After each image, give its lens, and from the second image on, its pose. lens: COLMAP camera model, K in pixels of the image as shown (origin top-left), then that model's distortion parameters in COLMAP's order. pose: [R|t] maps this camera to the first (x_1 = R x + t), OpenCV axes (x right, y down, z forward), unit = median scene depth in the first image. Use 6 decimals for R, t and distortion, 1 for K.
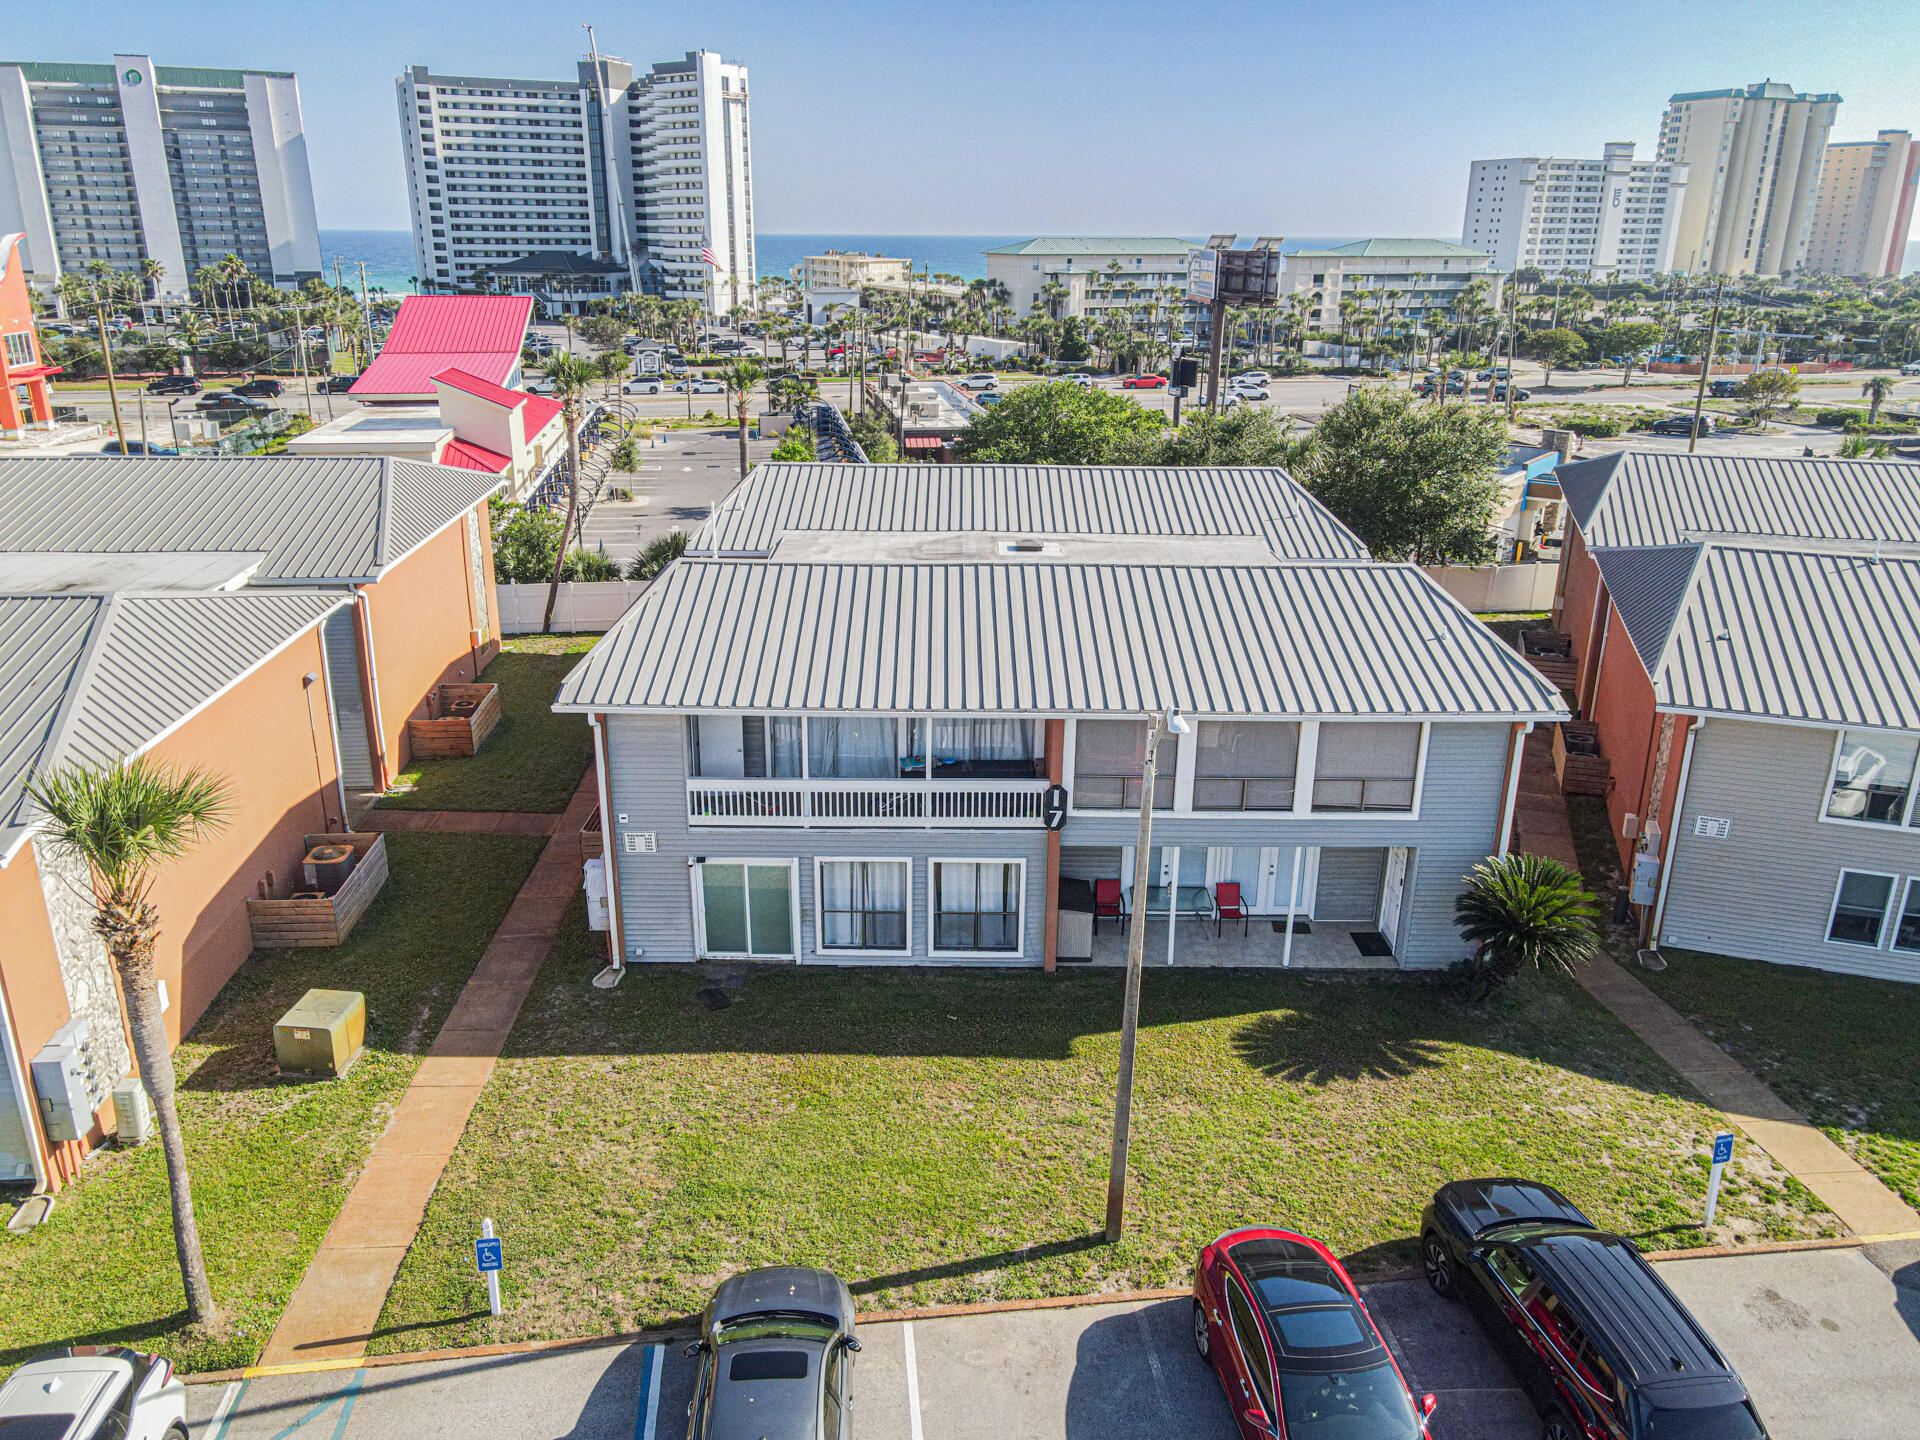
lens RADIAL K [[1397.0, 0, 948.0], [0, 1397.0, 699.1], [0, 0, 1]] dist [0.006580, 0.031159]
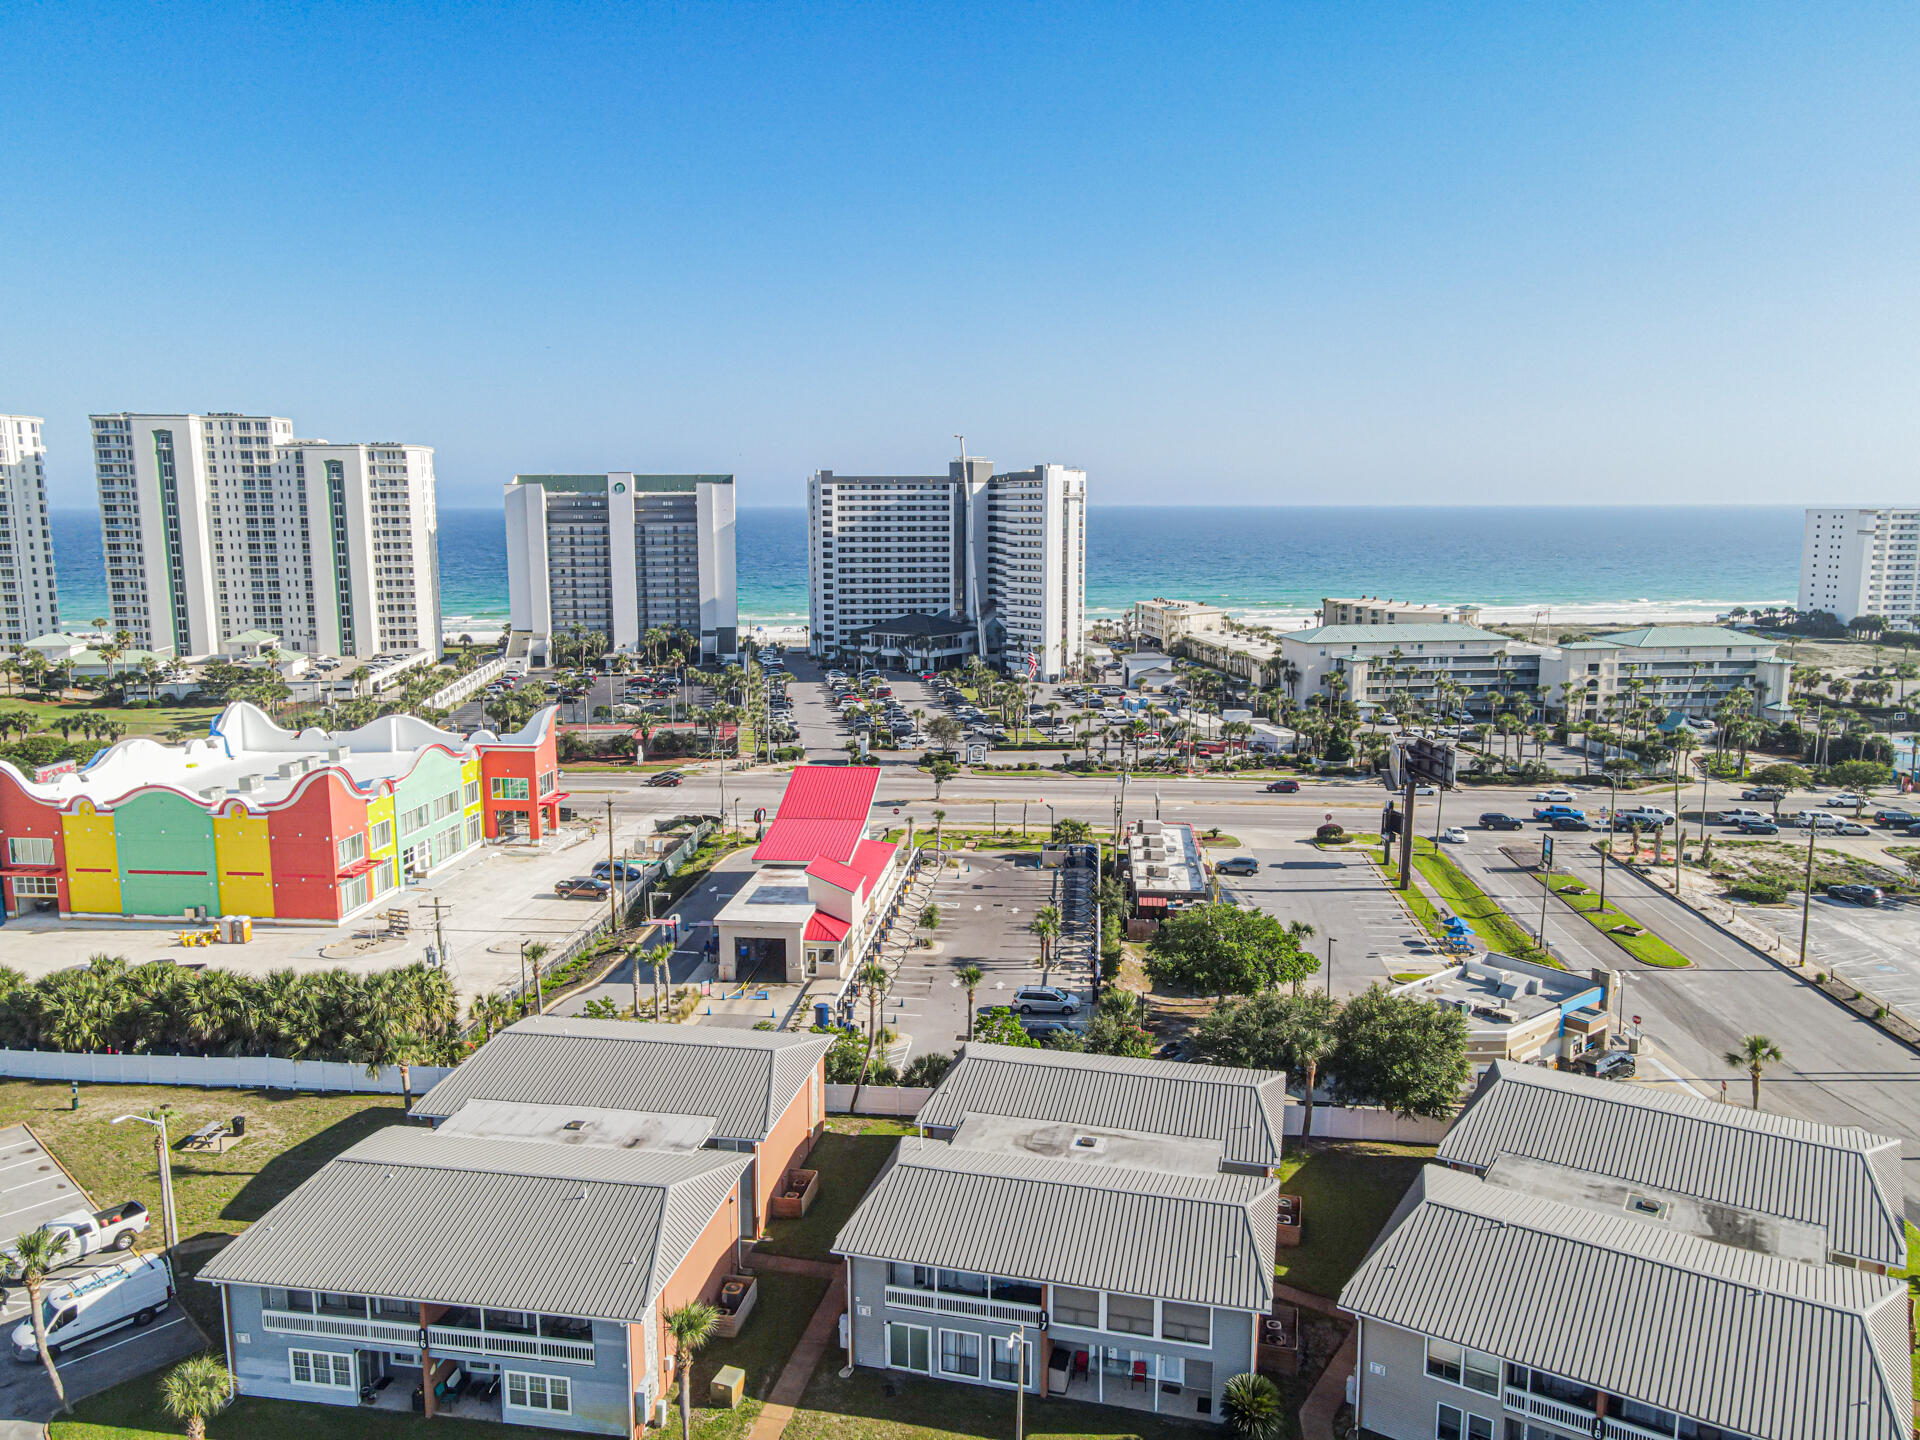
lens RADIAL K [[1386.3, 0, 954.2], [0, 1386.3, 720.2], [0, 0, 1]] dist [0.009356, 0.001644]
pose [[0.969797, 0.030026, -0.242058, 0.061243], [-0.070802, 0.984319, -0.161567, -0.068175], [0.233411, 0.173826, 0.956715, -0.179419]]
